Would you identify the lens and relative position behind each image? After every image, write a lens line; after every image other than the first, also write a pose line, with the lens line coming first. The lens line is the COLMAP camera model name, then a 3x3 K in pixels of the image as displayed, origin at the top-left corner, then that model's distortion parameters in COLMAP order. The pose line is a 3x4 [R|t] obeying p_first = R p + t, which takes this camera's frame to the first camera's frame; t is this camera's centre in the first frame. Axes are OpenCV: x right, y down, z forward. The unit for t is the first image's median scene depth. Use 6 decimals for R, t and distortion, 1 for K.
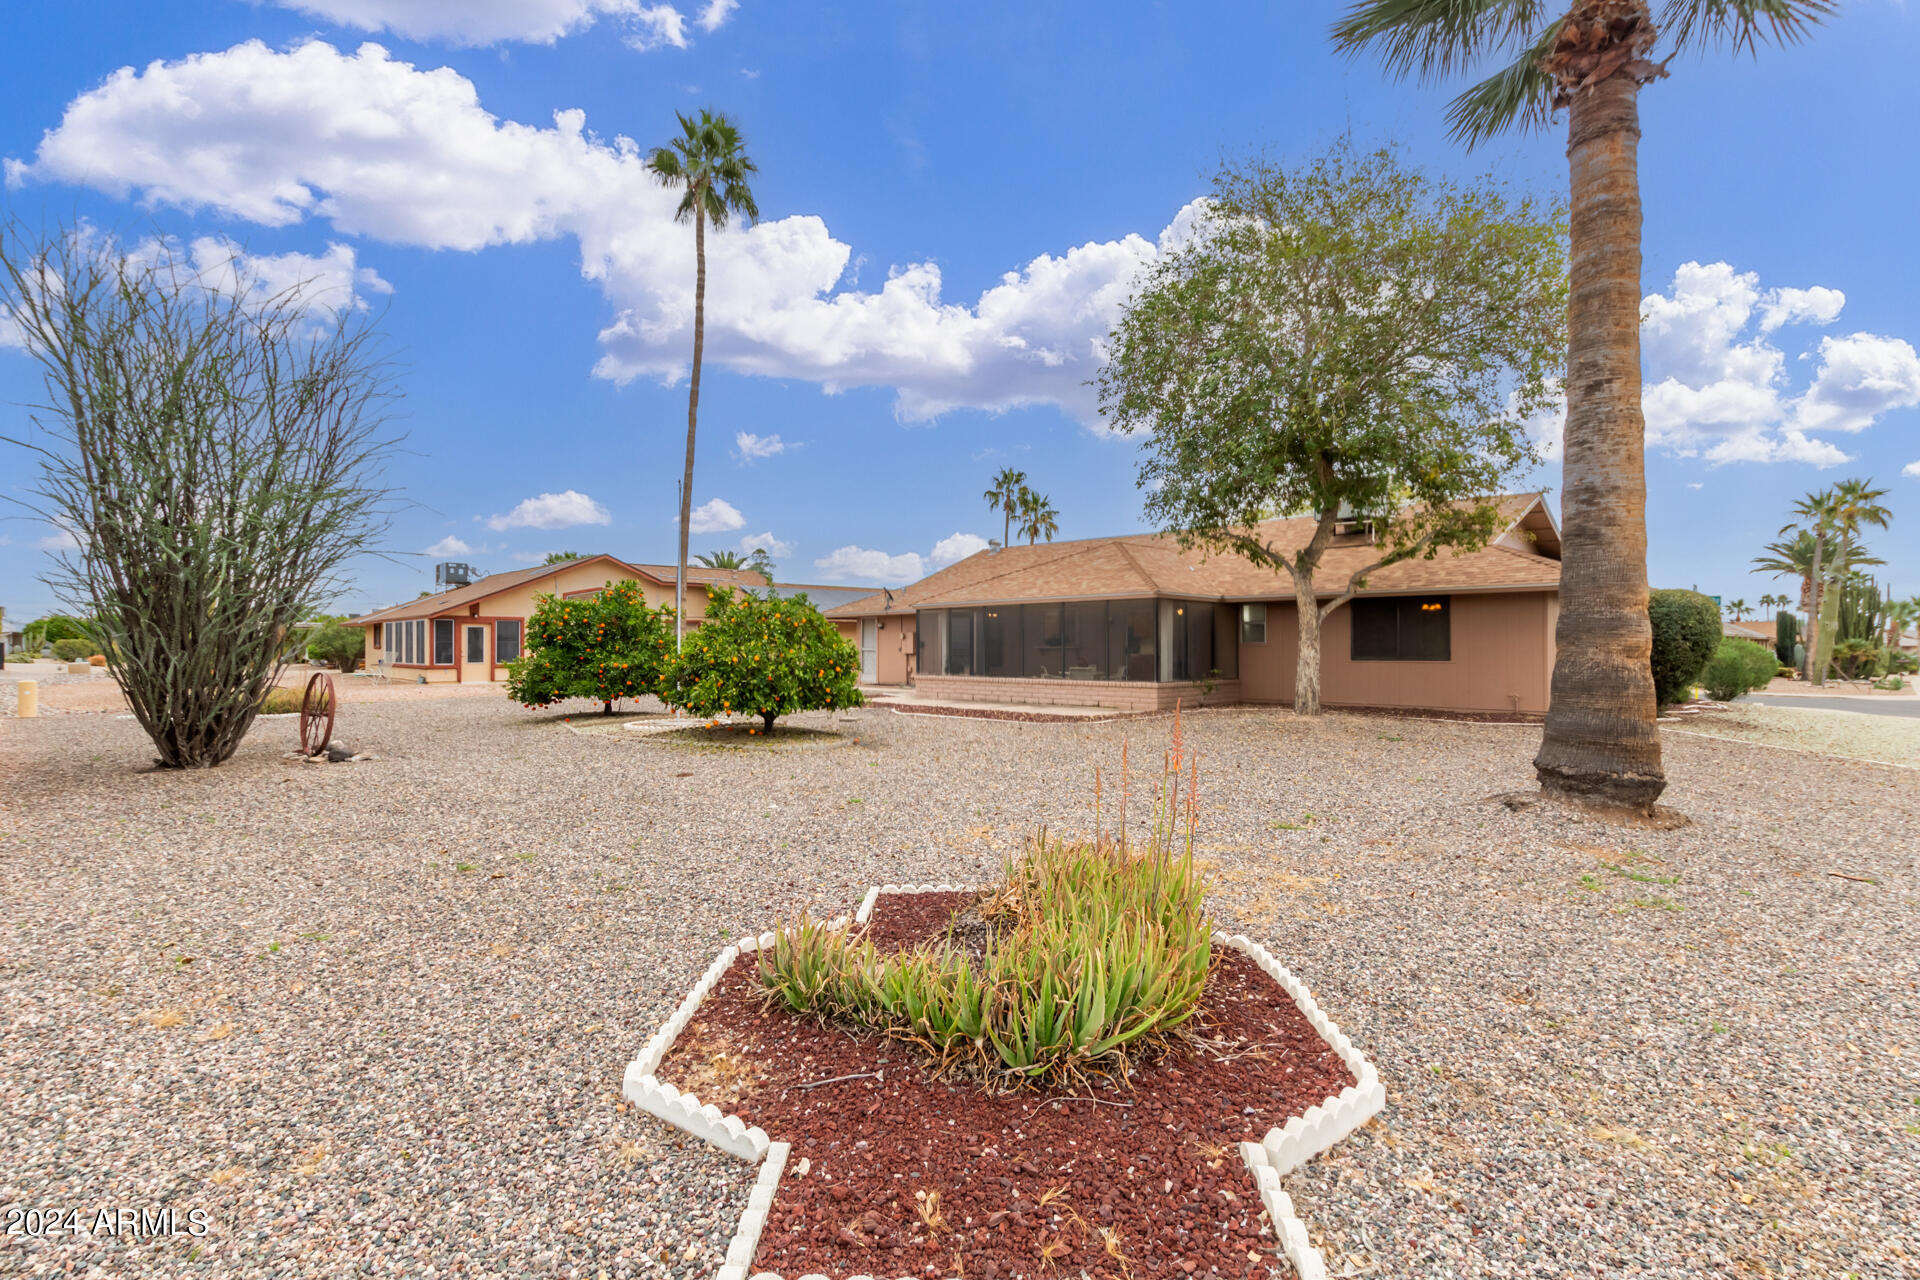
lens RADIAL K [[872.8, 0, 971.5], [0, 872.8, 646.1], [0, 0, 1]] dist [0.006045, -0.000264]
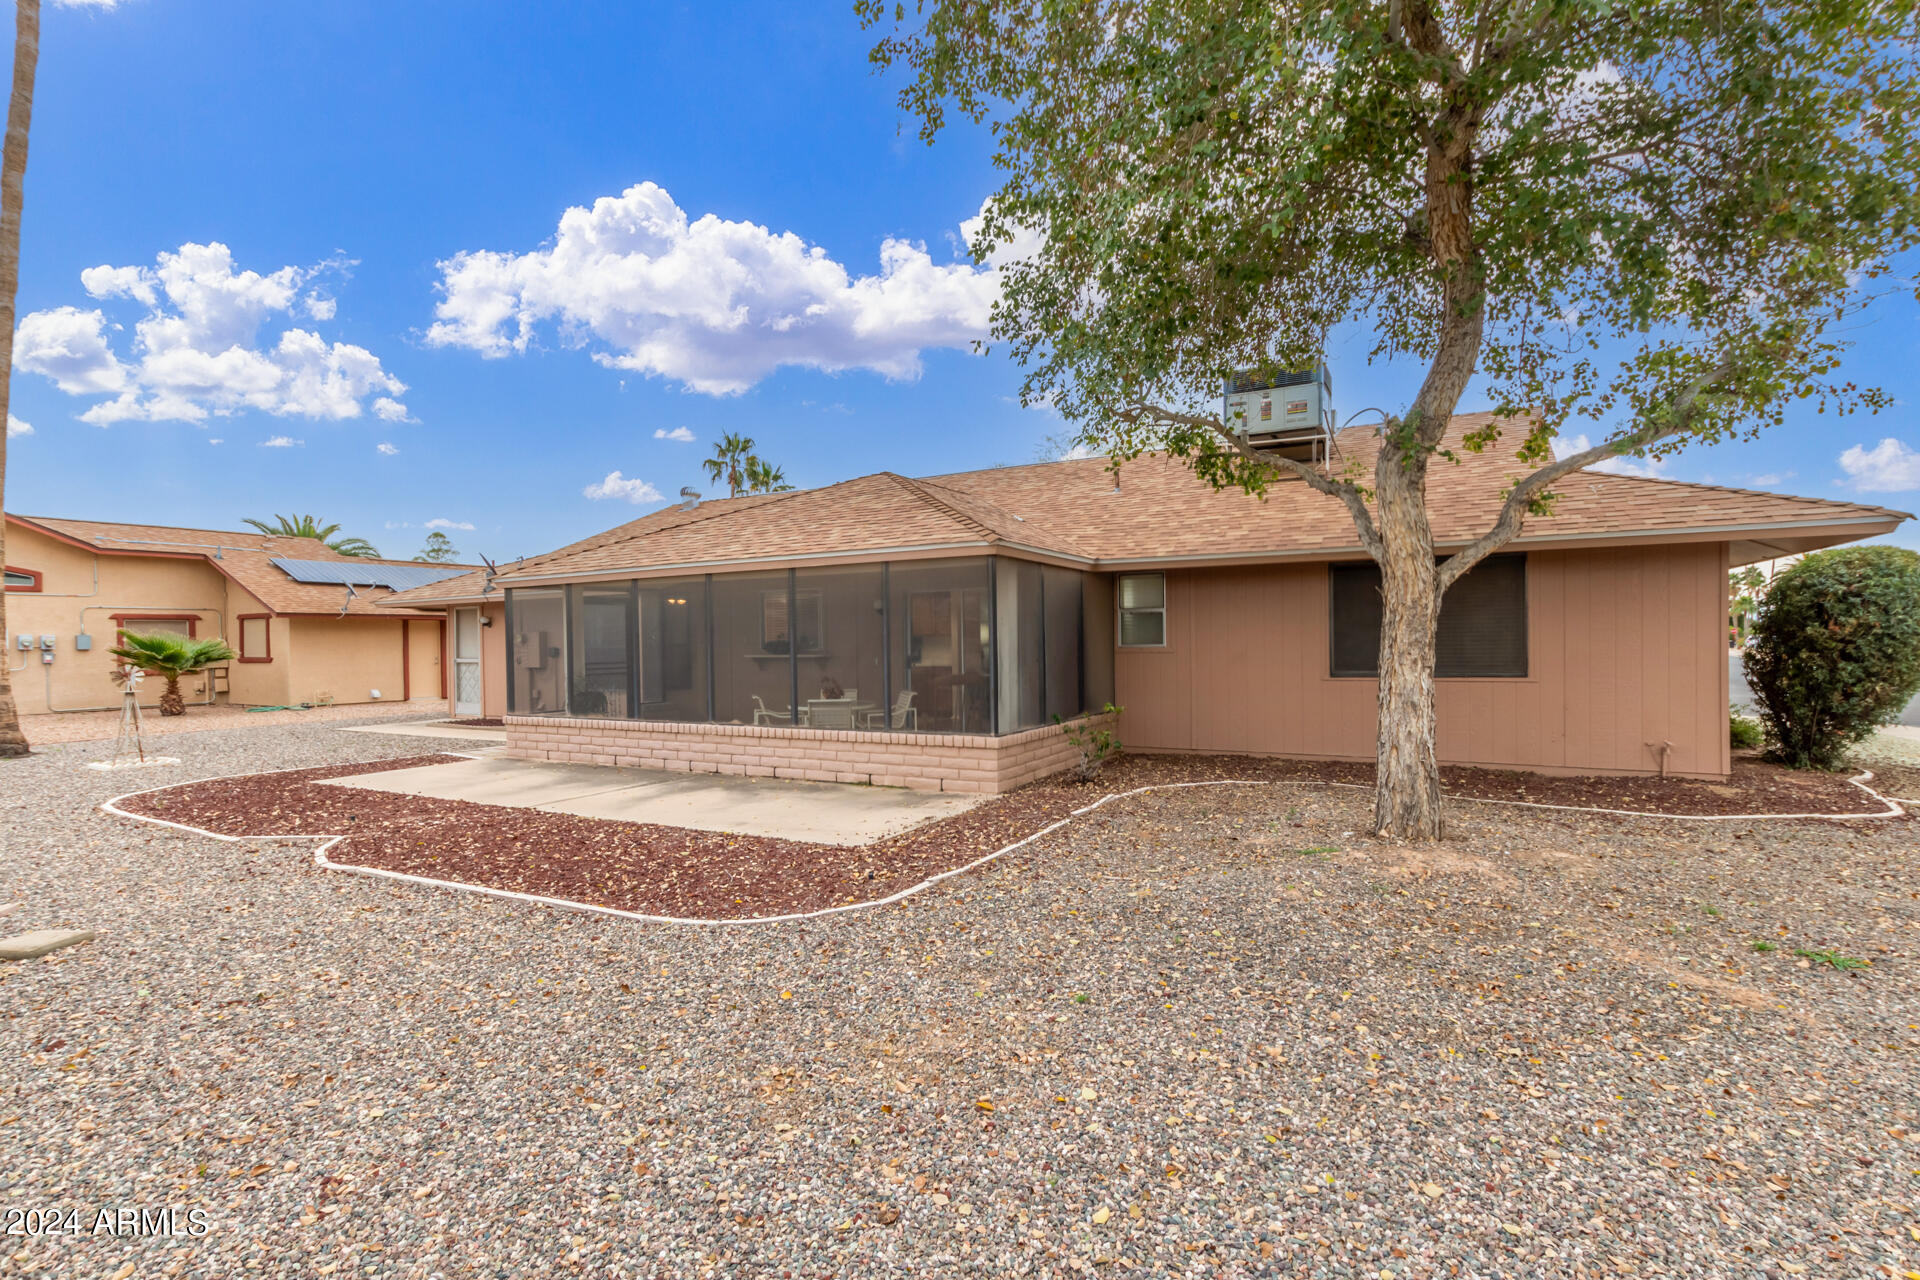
lens RADIAL K [[872.8, 0, 971.5], [0, 872.8, 646.1], [0, 0, 1]] dist [0.006045, -0.000264]
pose [[0.956704, -0.017206, 0.290555, 0.056509], [0.015143, 0.999842, 0.009347, -0.010423], [-0.290670, -0.004543, 0.956813, 0.492053]]
